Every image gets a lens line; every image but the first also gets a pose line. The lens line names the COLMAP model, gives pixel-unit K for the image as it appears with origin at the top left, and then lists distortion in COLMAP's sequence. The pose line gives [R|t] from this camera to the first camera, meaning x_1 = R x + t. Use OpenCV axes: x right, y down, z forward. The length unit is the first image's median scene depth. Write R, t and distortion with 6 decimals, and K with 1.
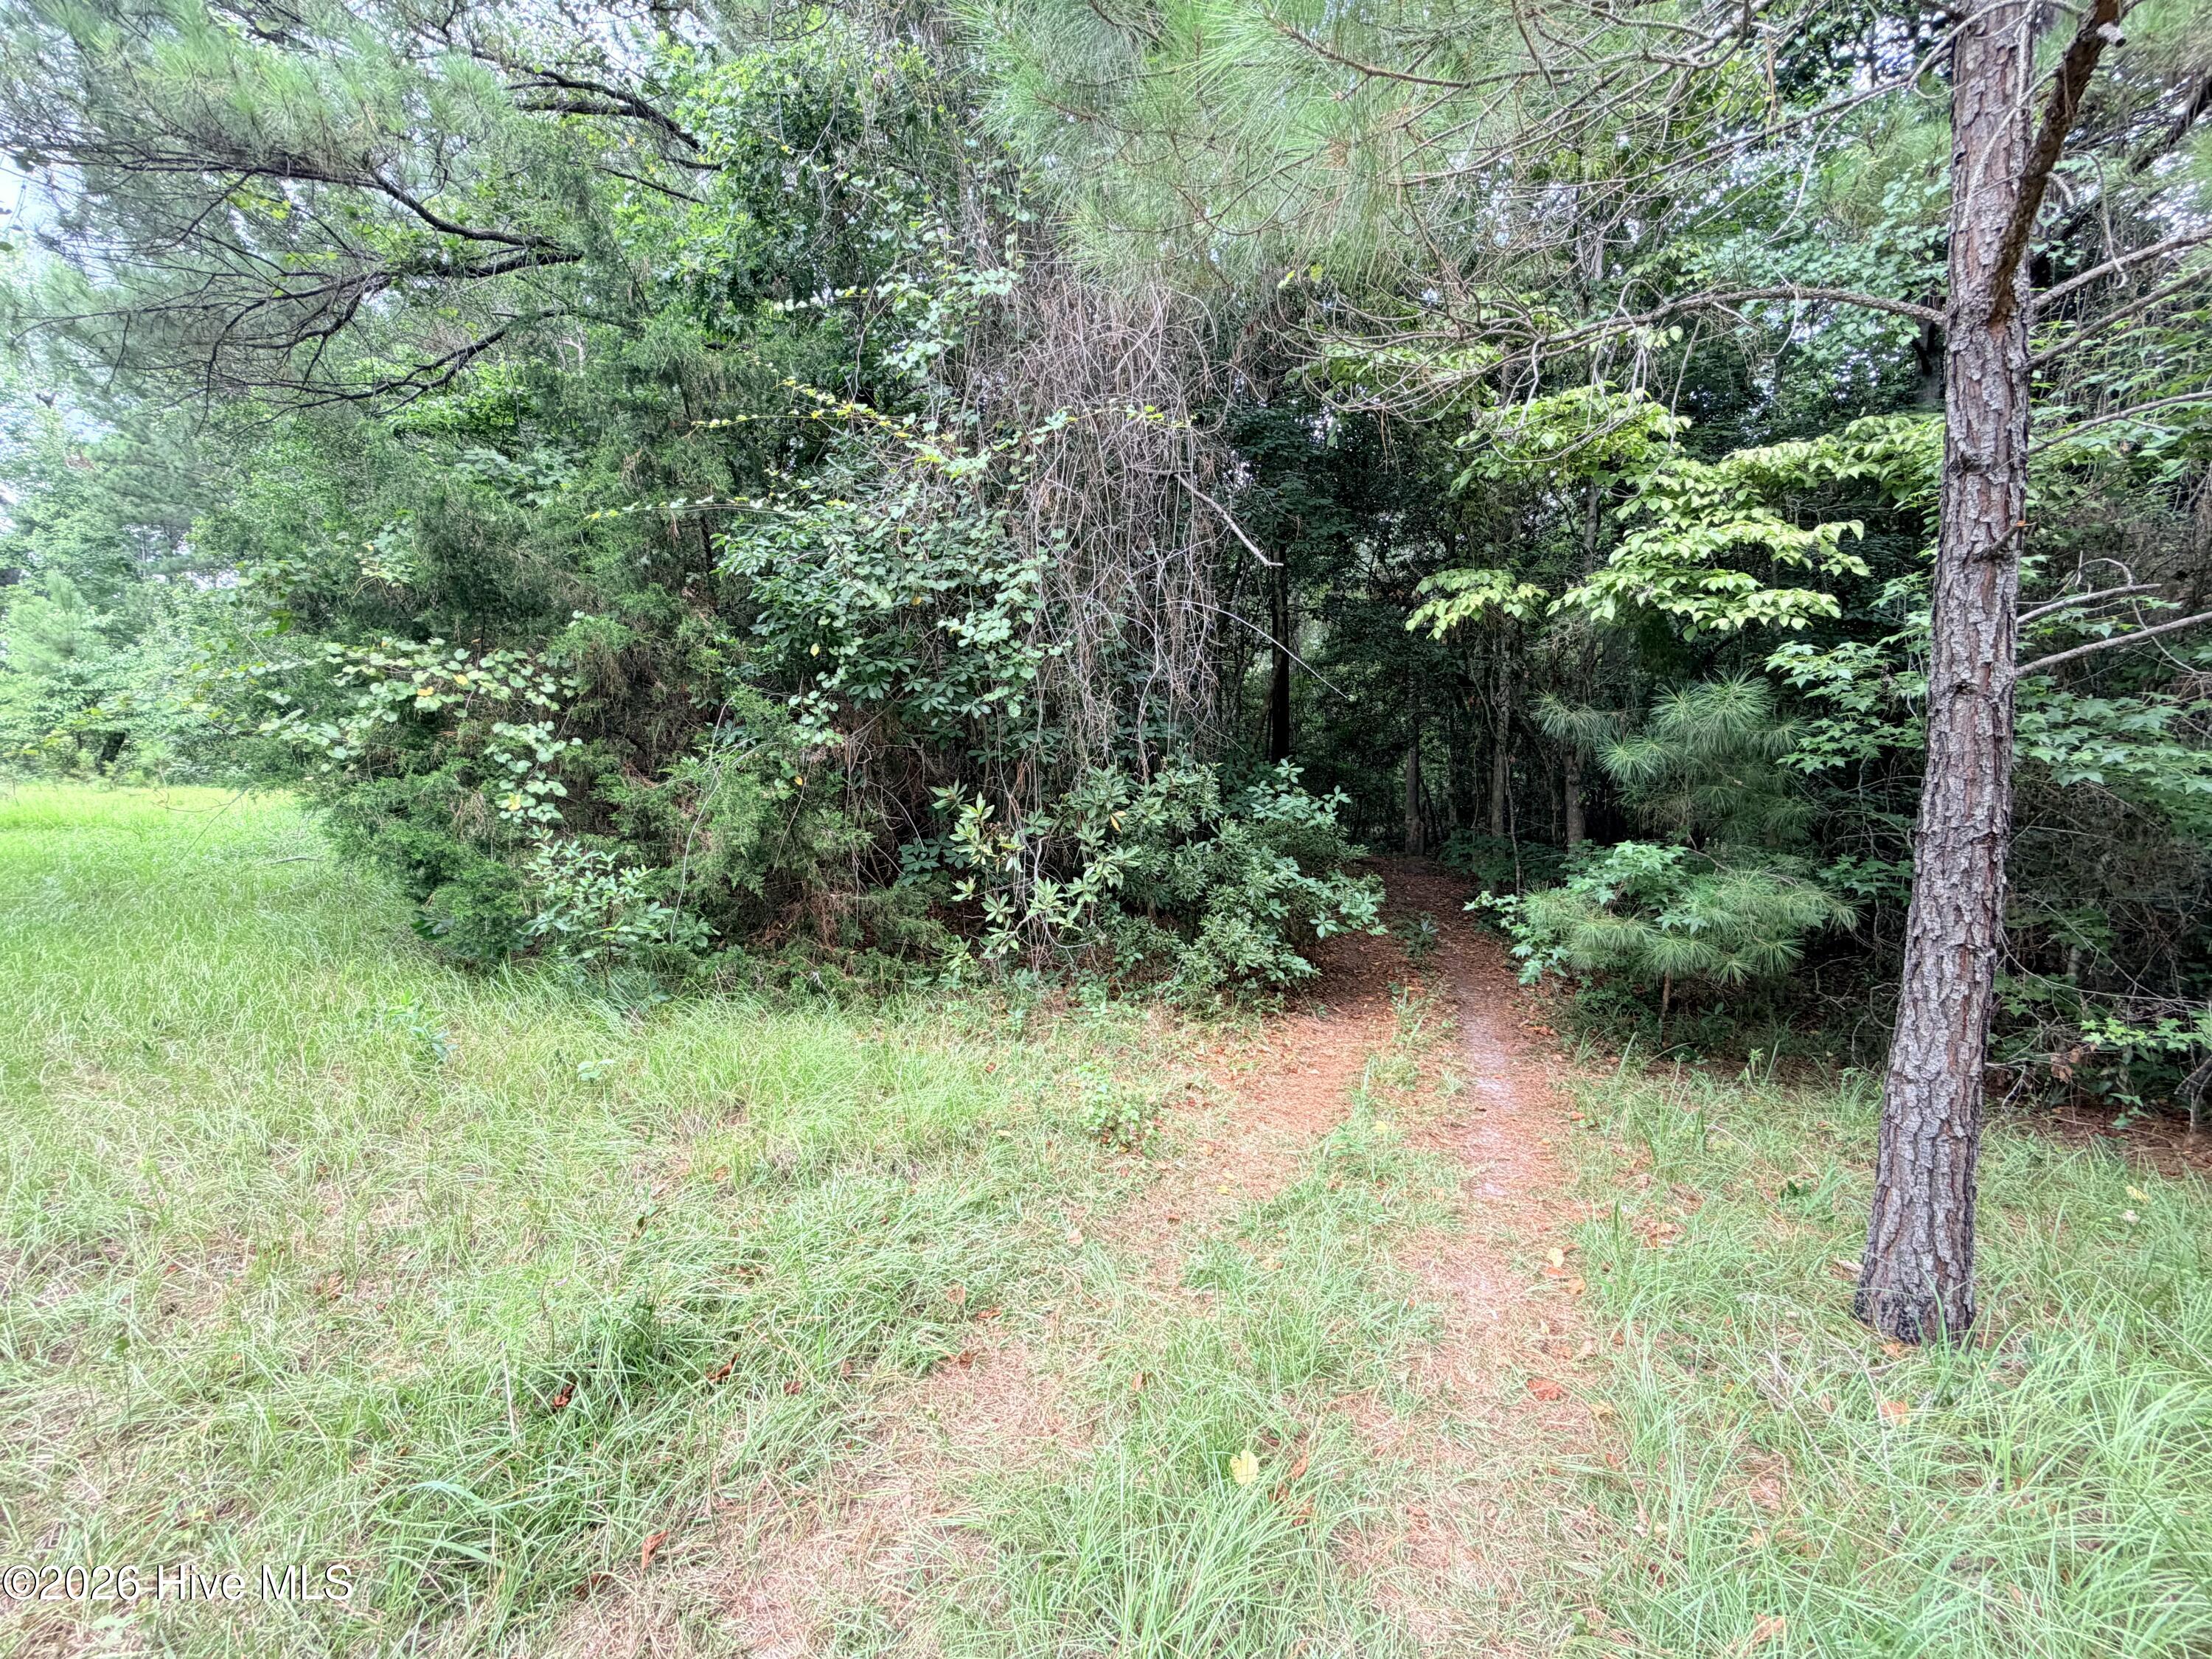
lens RADIAL K [[881.5, 0, 1106.8], [0, 881.5, 839.1], [0, 0, 1]] dist [0.009512, -0.003043]
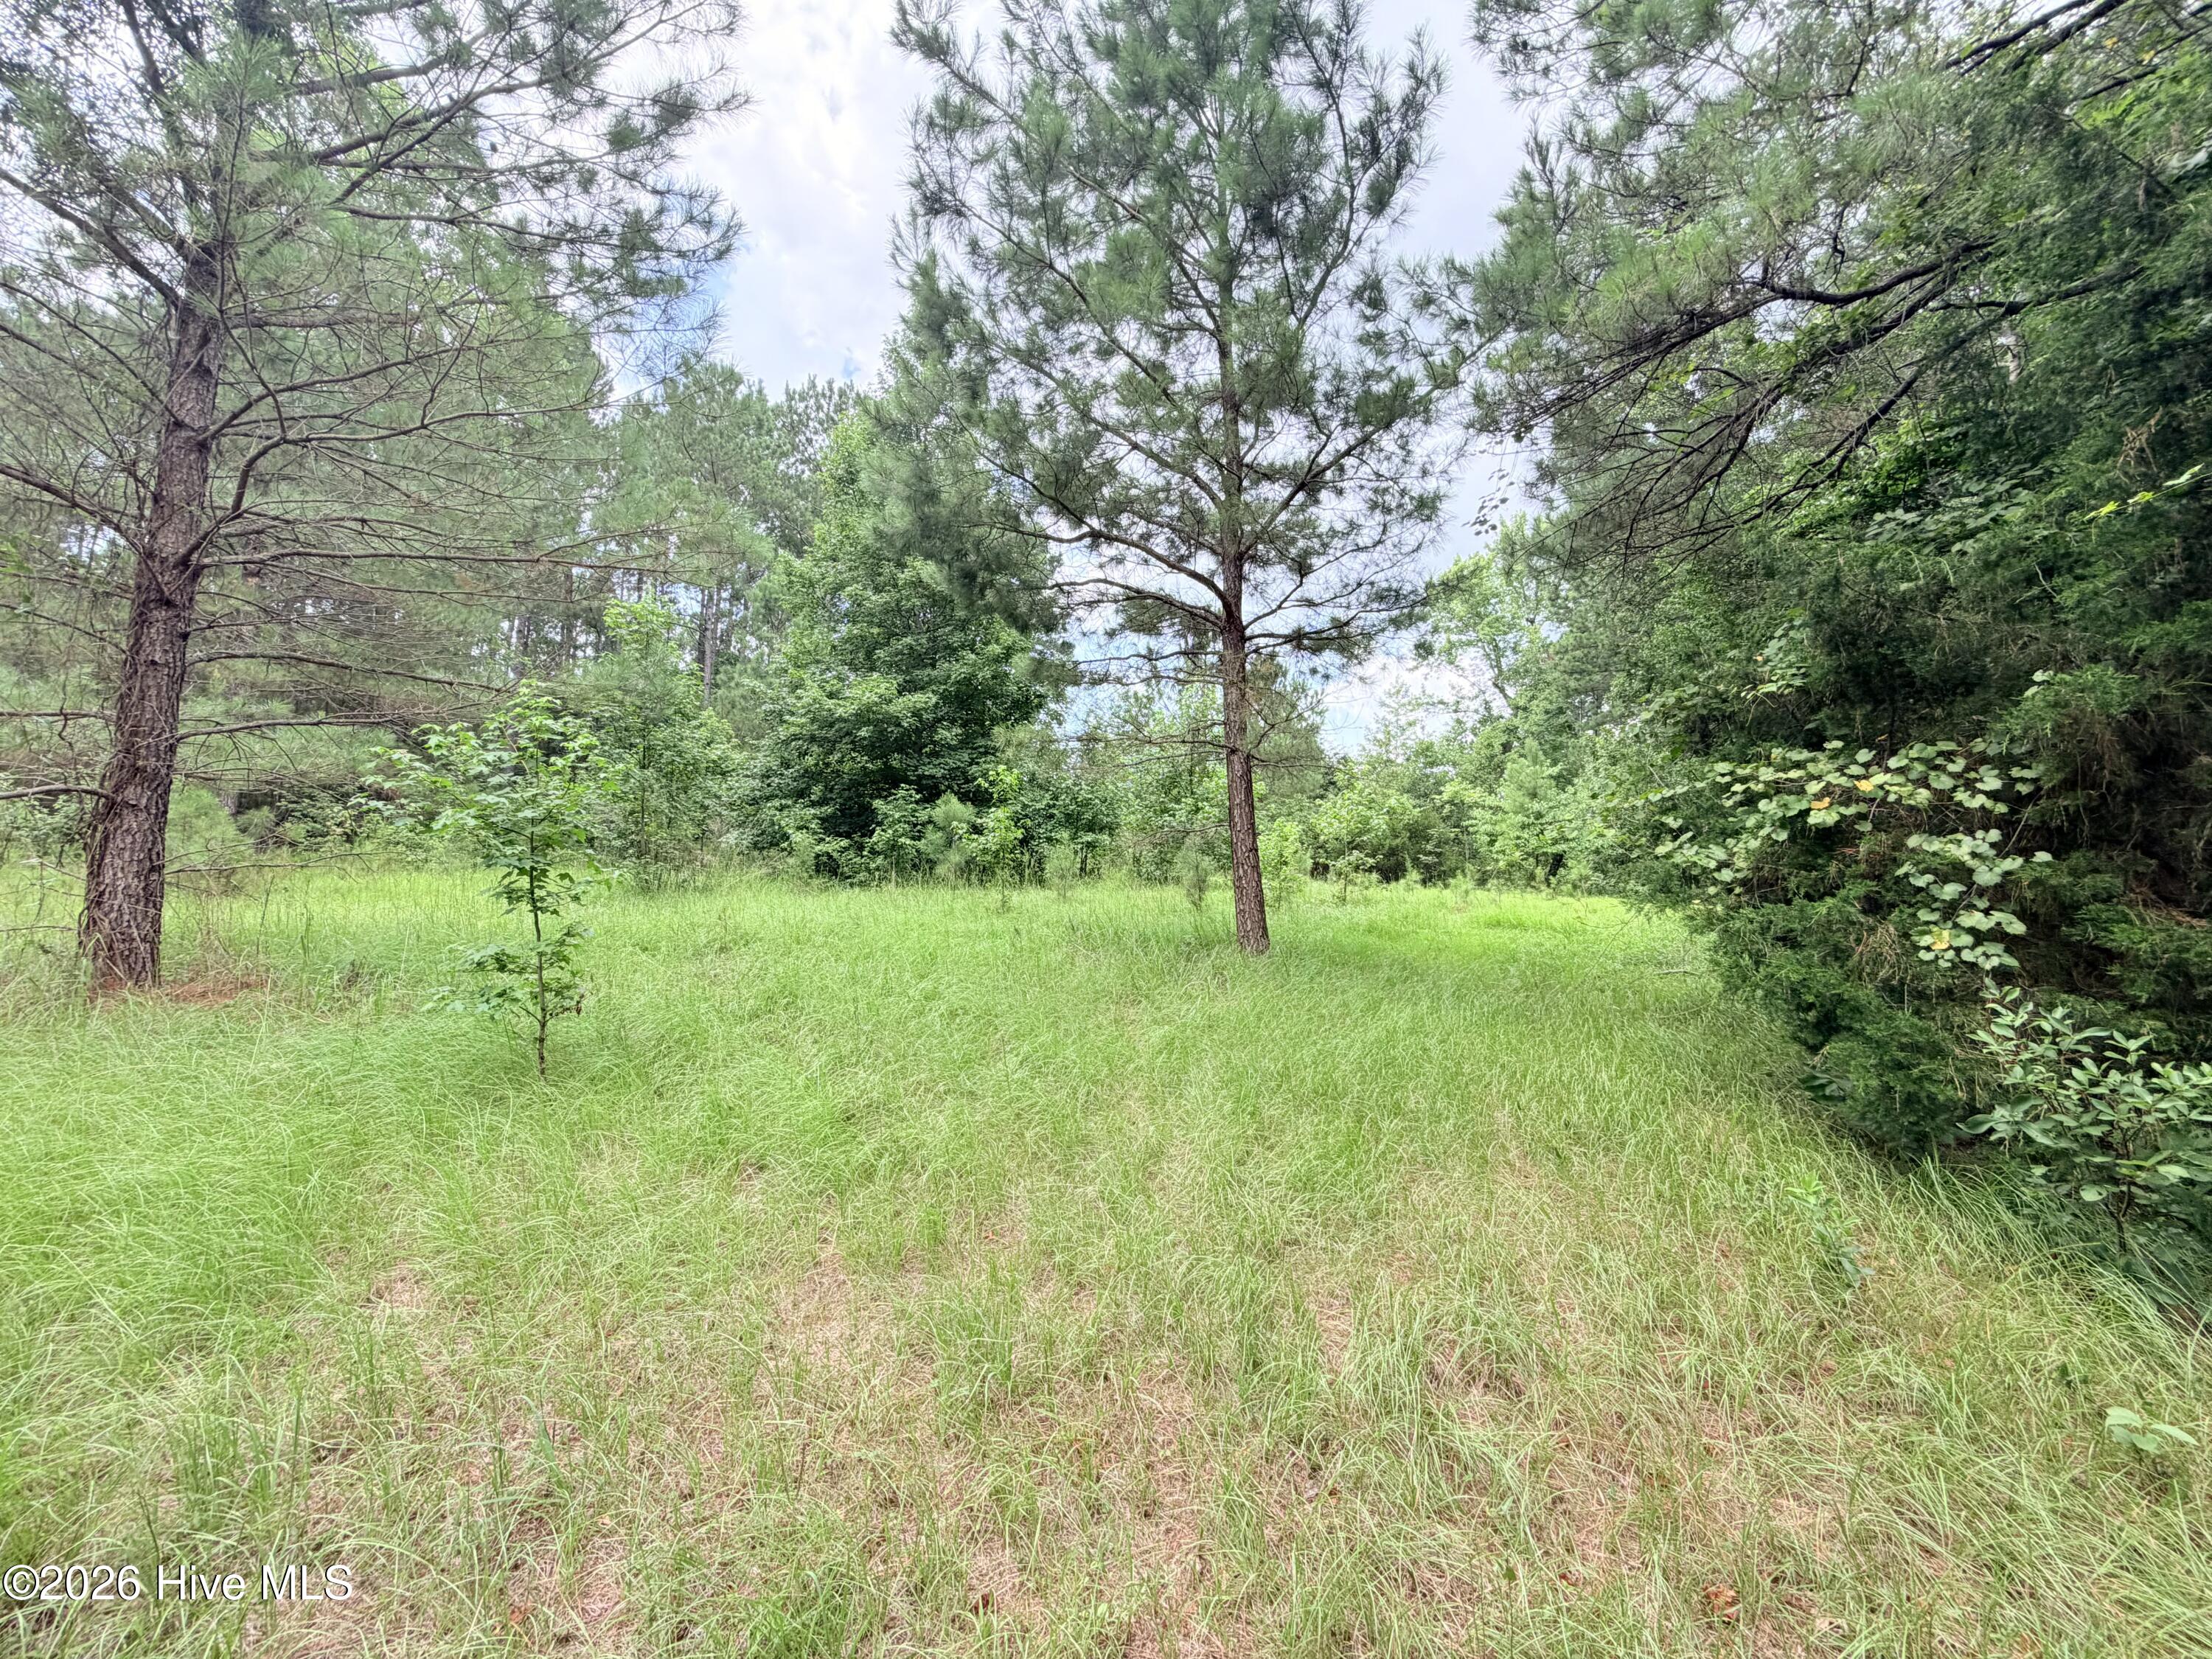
lens RADIAL K [[881.5, 0, 1106.8], [0, 881.5, 839.1], [0, 0, 1]] dist [0.009512, -0.003043]
pose [[0.256956, -0.046067, -0.965324, -0.111151], [-0.072514, 0.995129, -0.066791, -0.023196], [0.963699, 0.087161, 0.252364, 0.109093]]
